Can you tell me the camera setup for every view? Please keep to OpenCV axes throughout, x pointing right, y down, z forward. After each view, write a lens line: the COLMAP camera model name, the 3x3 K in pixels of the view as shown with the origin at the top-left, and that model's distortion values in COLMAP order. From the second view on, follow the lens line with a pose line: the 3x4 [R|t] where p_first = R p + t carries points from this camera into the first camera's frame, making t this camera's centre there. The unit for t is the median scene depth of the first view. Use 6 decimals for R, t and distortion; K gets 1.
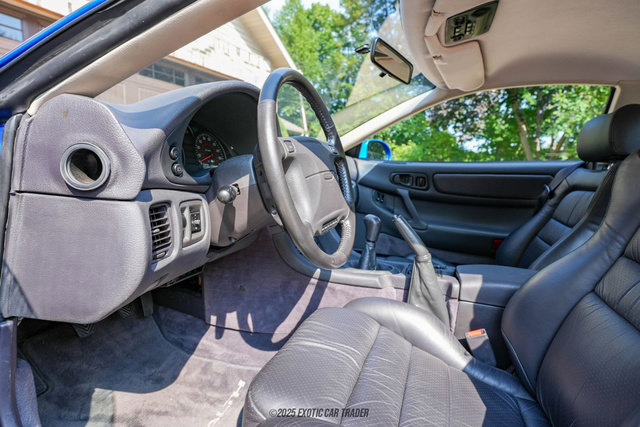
lens RADIAL K [[343.2, 0, 320.0], [0, 343.2, 213.5], [0, 0, 1]] dist [0.000876, 0.000801]
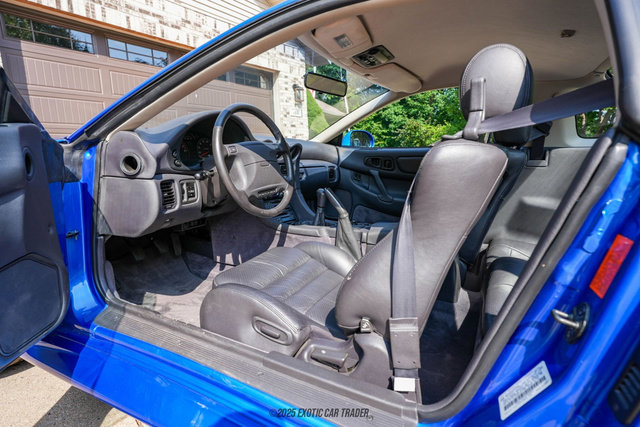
lens RADIAL K [[334.4, 0, 320.0], [0, 334.4, 213.5], [0, 0, 1]] dist [-0.000220, 0.000210]
pose [[0.992173, -0.001429, -0.124867, 0.476107], [0.008479, 0.998398, 0.055948, 0.042609], [0.124587, -0.056569, 0.990595, -0.598073]]
